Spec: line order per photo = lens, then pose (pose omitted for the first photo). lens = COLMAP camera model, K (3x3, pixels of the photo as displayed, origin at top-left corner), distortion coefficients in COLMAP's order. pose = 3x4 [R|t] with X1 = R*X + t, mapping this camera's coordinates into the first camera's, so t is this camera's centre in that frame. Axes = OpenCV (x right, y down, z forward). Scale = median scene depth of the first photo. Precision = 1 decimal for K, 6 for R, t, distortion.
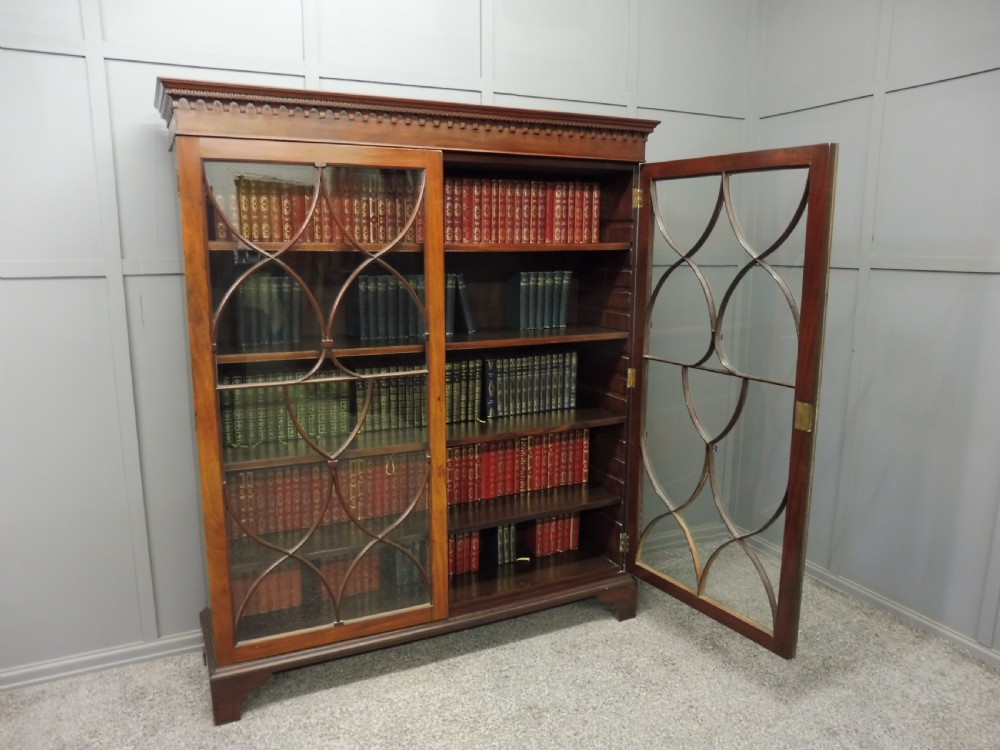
lens RADIAL K [[727.4, 0, 499.7], [0, 727.4, 376.2], [0, 0, 1]] dist [-0.041410, 0.002992]
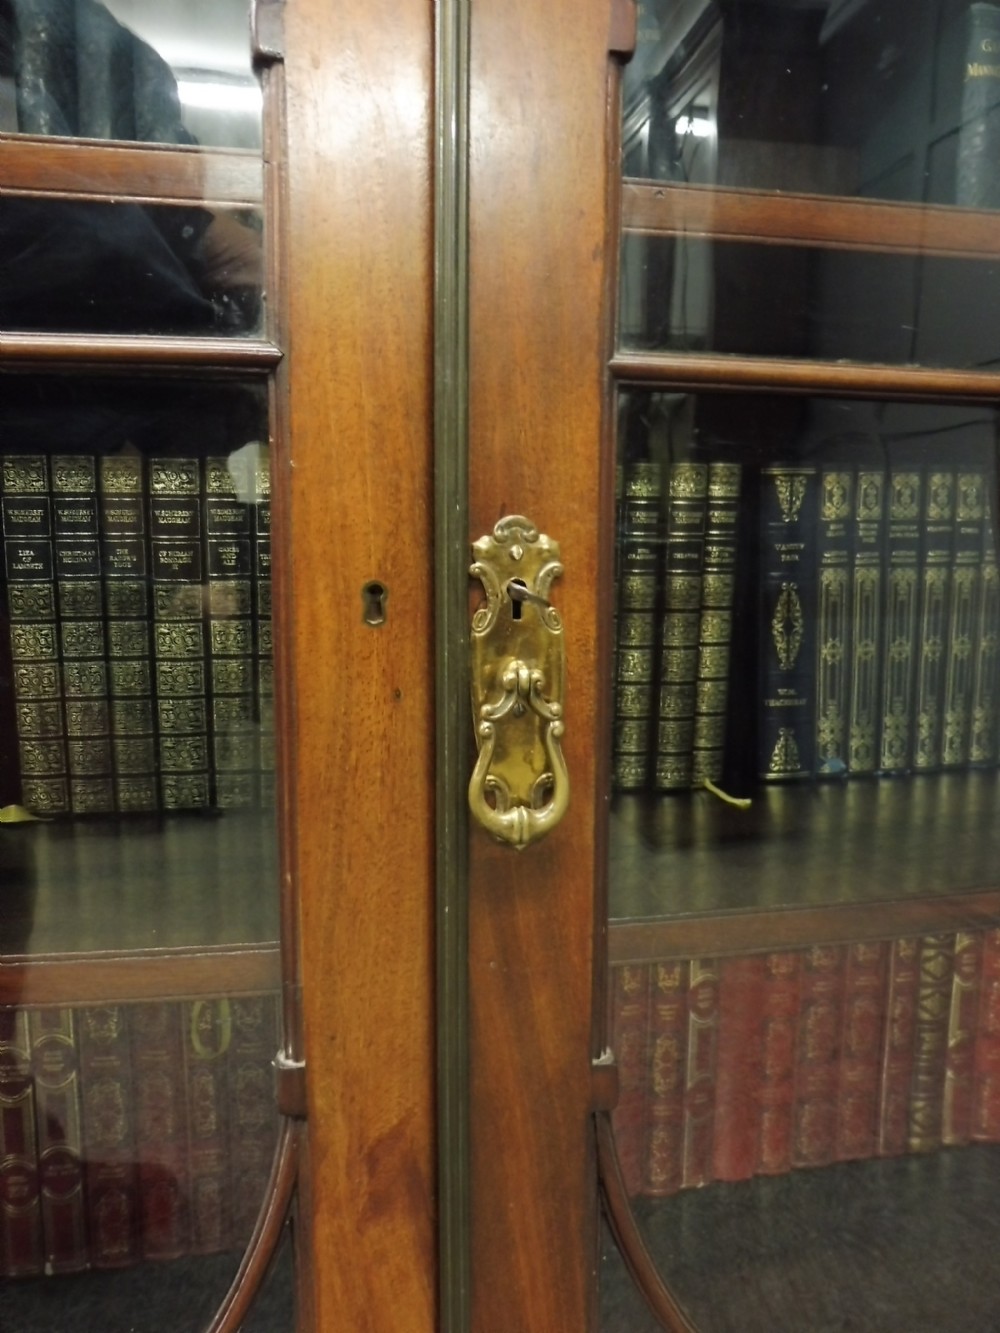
lens RADIAL K [[969.7, 0, 495.7], [0, 969.7, 665.8], [0, 0, 1]] dist [-0.041410, 0.002992]
pose [[0.966769, 0.031743, -0.253673, -0.022807], [-0.044808, 0.997941, -0.045891, 0.046054], [0.251694, 0.055733, 0.966201, 0.806629]]
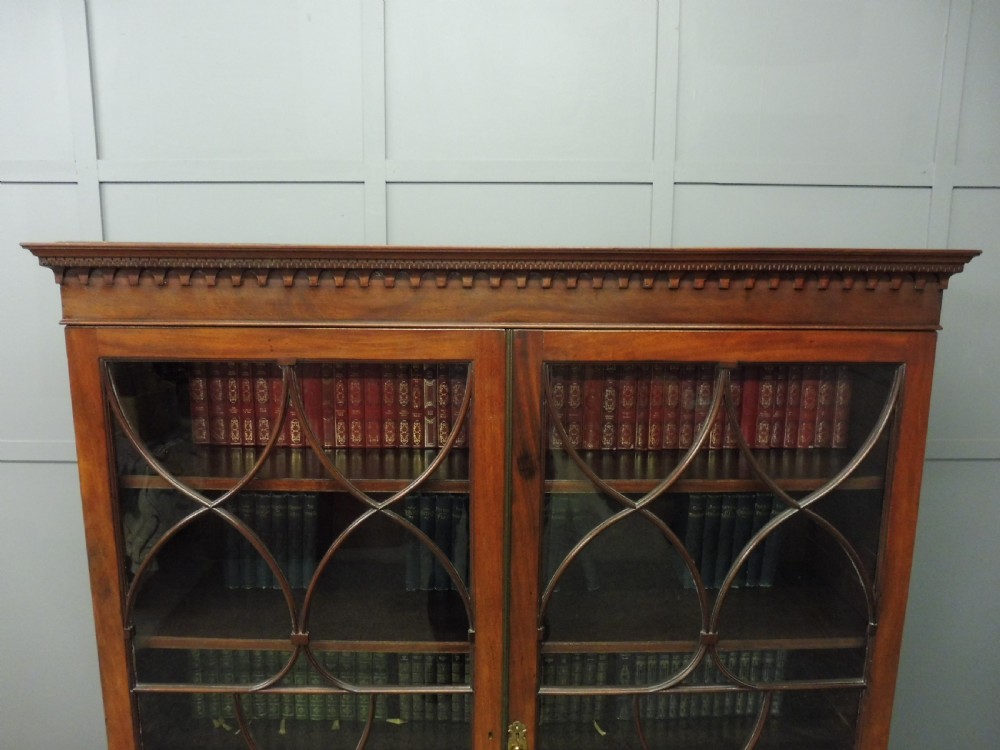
lens RADIAL K [[727.4, 0, 504.1], [0, 727.4, 381.2], [0, 0, 1]] dist [-0.041410, 0.002992]
pose [[0.910294, 0.077415, -0.406659, 0.133880], [-0.082147, 0.996603, 0.005839, -0.244860], [0.405730, 0.028091, 0.913561, 0.437971]]
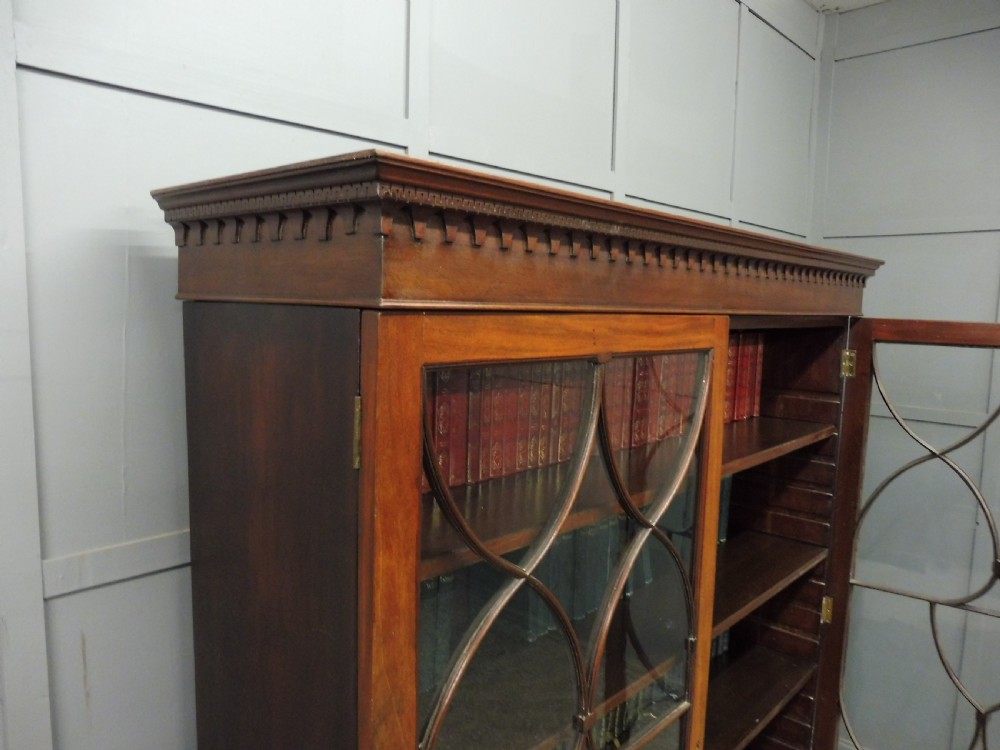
lens RADIAL K [[727.4, 0, 505.9], [0, 727.4, 372.6], [0, 0, 1]] dist [-0.041410, 0.002992]
pose [[0.926534, -0.015618, 0.375886, -0.402096], [0.046818, 0.996158, -0.074013, -0.208802], [-0.373285, 0.086173, 0.923706, 0.490736]]
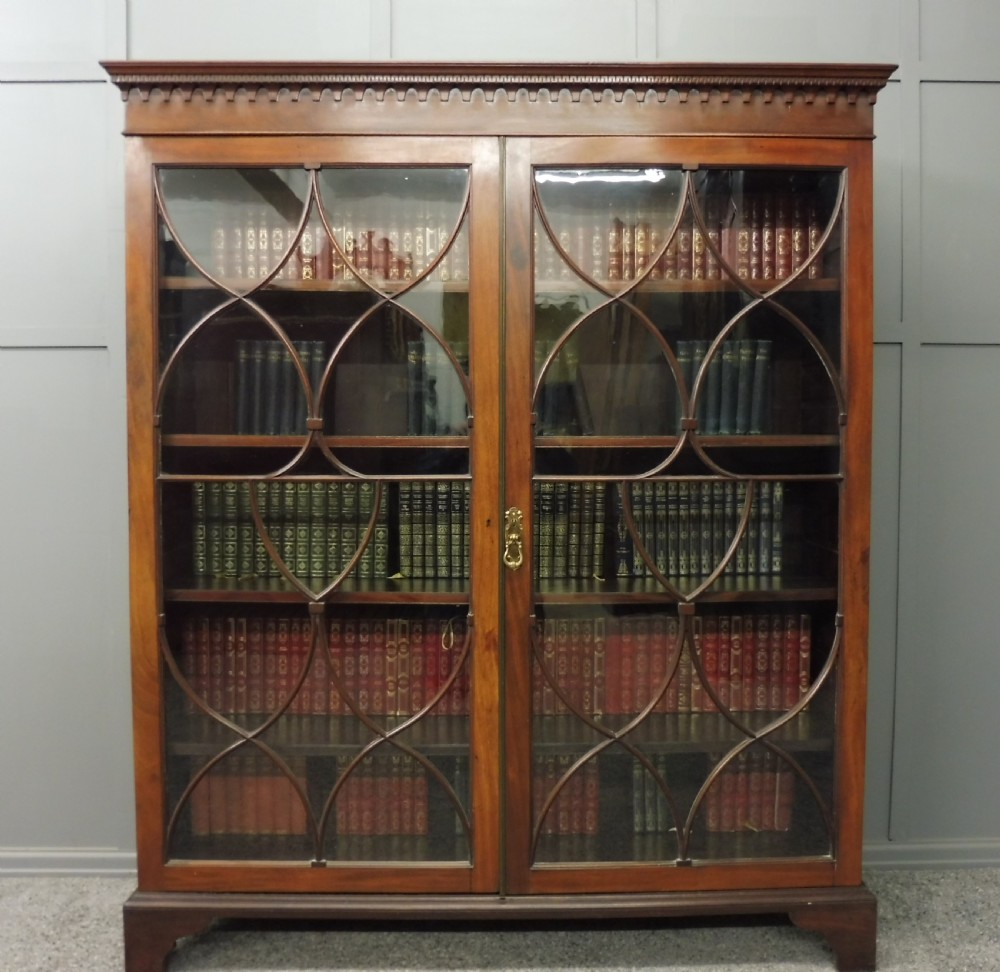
lens RADIAL K [[989.3, 0, 508.1], [0, 989.3, 464.9], [0, 0, 1]] dist [-0.041699, 0.000000]
pose [[0.907059, 0.011965, -0.420833, 0.274107], [-0.072501, 0.989102, -0.128145, 0.085415], [0.414713, 0.146746, 0.898041, 0.220960]]
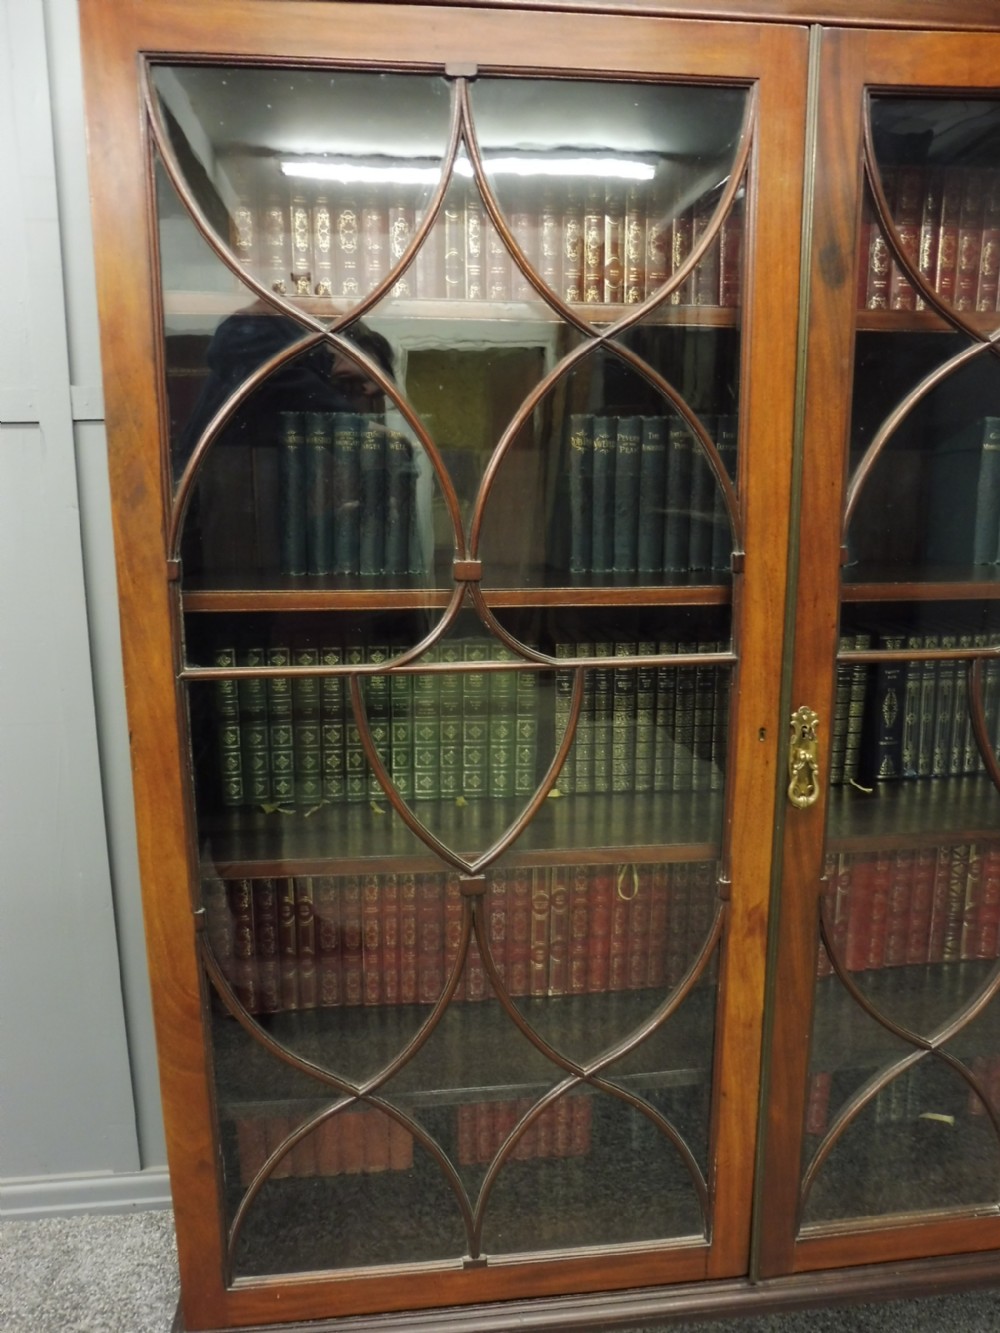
lens RADIAL K [[969.7, 0, 494.3], [0, 969.7, 673.5], [0, 0, 1]] dist [-0.041410, 0.002992]
pose [[0.946324, 0.050296, -0.319281, -0.054072], [-0.047752, 0.998734, 0.015797, -0.000009], [0.319672, 0.000297, 0.947528, 0.462410]]
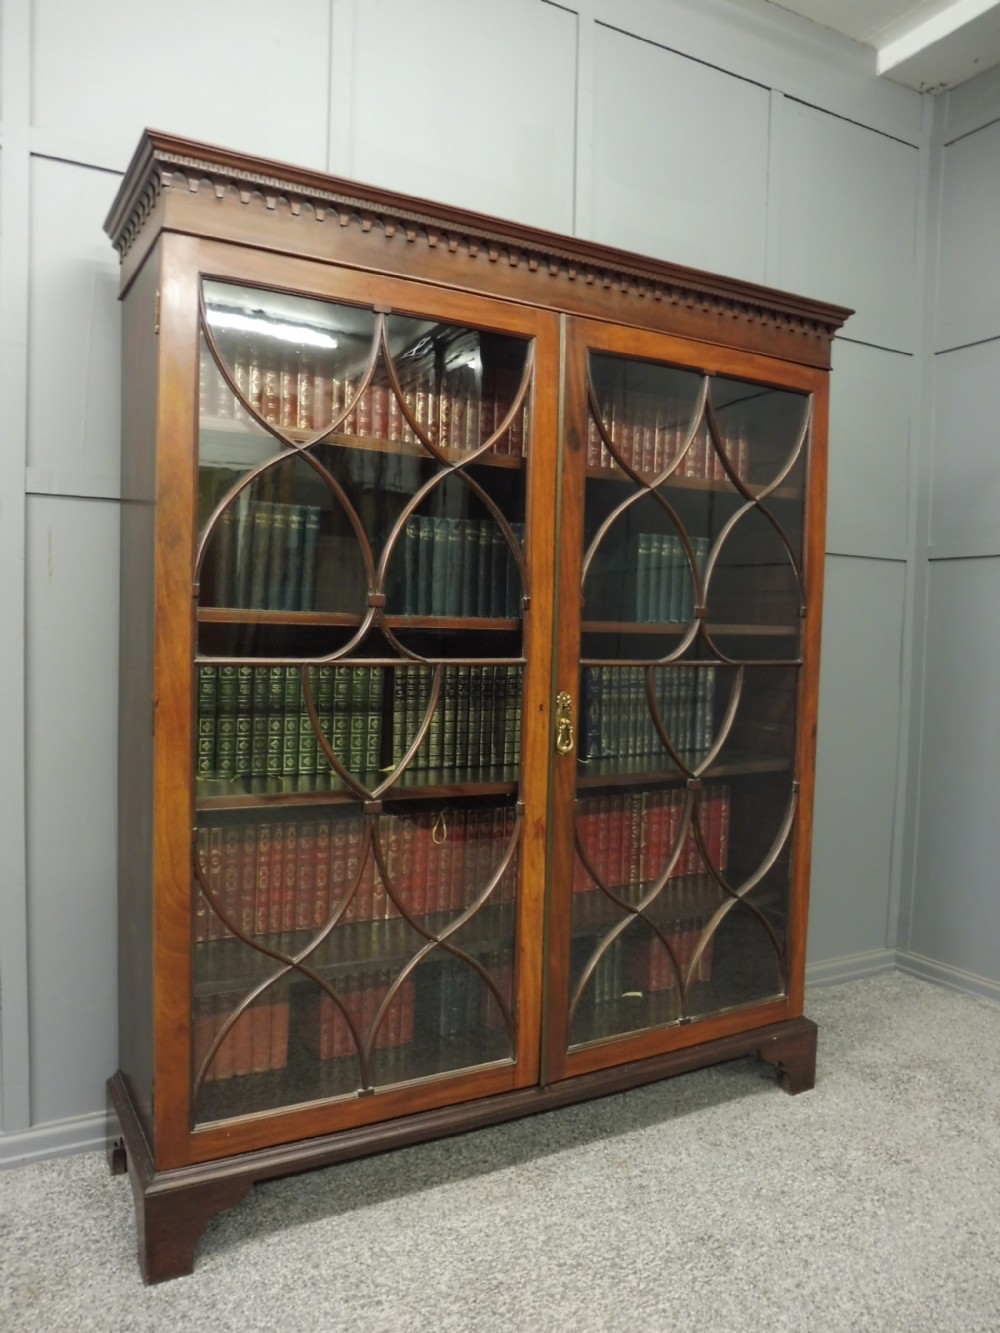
lens RADIAL K [[969.7, 0, 495.1], [0, 969.7, 668.4], [0, 0, 1]] dist [-0.041410, 0.002992]
pose [[0.997941, 0.018812, 0.061323, -0.163186], [-0.010460, 0.990957, -0.133771, 0.102418], [-0.063285, 0.132854, 0.989113, 0.180542]]
